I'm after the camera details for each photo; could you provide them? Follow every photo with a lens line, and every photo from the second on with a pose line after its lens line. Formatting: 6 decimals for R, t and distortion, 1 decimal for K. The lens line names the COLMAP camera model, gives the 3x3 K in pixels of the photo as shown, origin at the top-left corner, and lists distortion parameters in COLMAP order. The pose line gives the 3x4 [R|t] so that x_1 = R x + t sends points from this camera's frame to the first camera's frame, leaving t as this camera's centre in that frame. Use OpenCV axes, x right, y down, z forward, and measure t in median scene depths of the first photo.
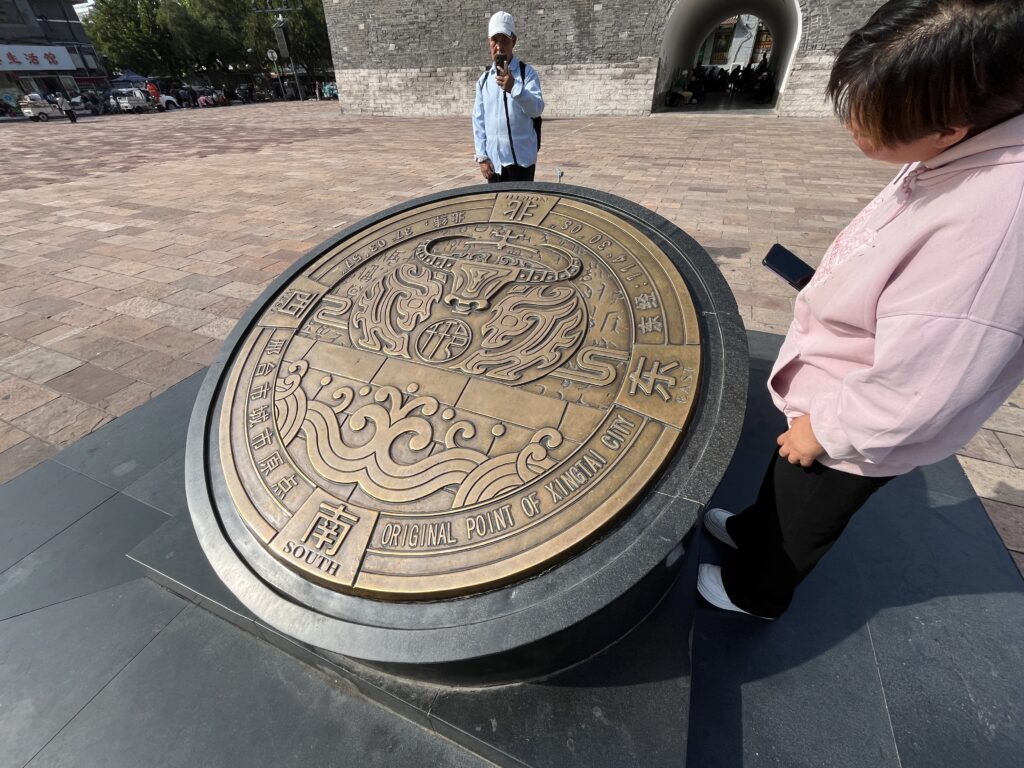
lens RADIAL K [[427.2, 0, 508.7], [0, 427.2, 387.6], [0, 0, 1]] dist [-0.006828, -0.000370]
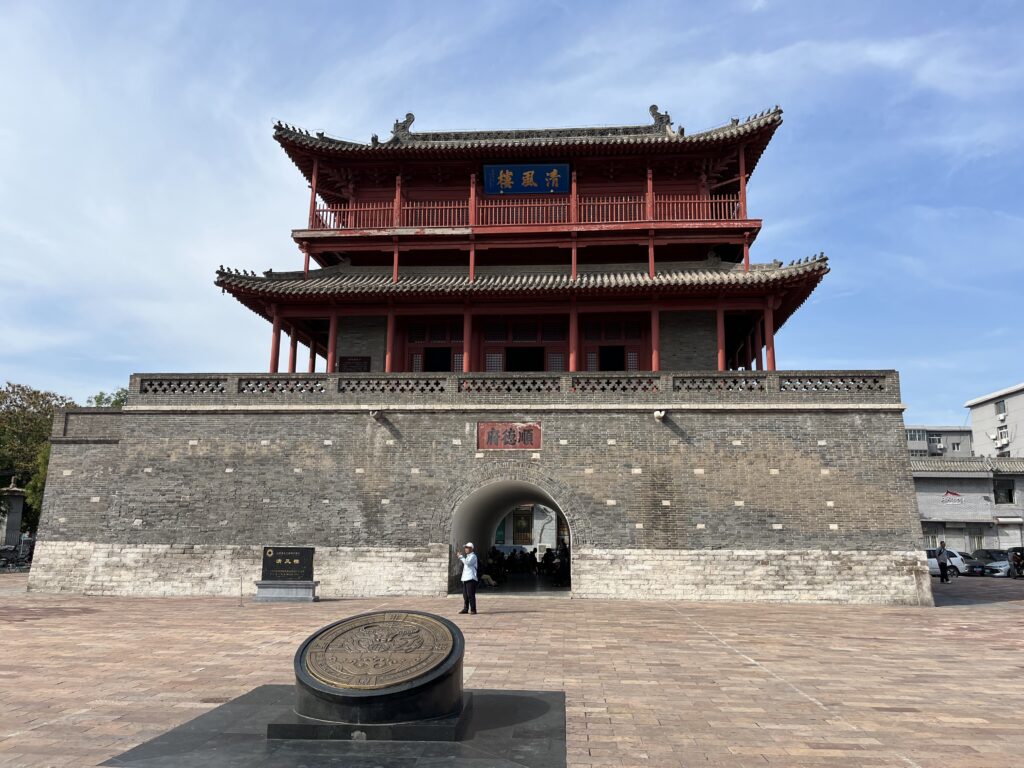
lens RADIAL K [[778.9, 0, 512.7], [0, 778.9, 390.5], [0, 0, 1]] dist [0.058099, -0.043524]
pose [[0.941156, 0.097517, 0.323598, -0.119022], [0.172890, 0.683791, -0.708900, 0.265918], [-0.290403, 0.723133, 0.626694, -0.401405]]
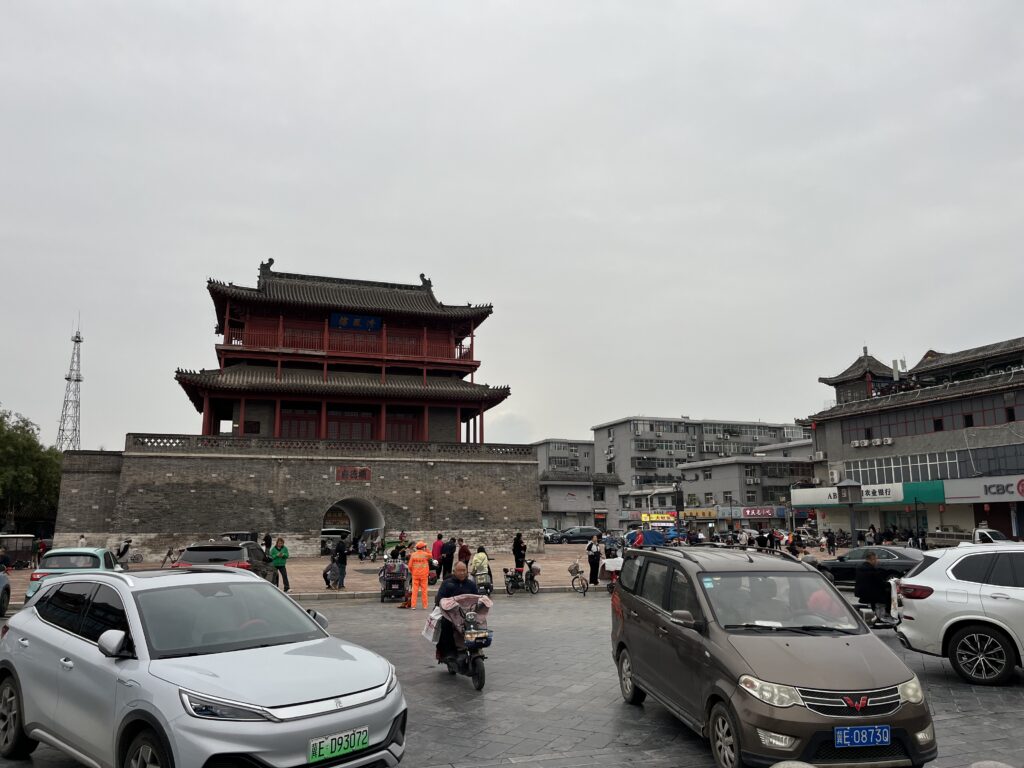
lens RADIAL K [[778.9, 0, 518.1], [0, 778.9, 391.3], [0, 0, 1]] dist [0.058099, -0.043524]
pose [[0.731682, 0.139637, 0.667190, -1.294734], [0.395602, 0.710098, -0.582460, 1.062314], [-0.555104, 0.690117, 0.464325, -1.402805]]
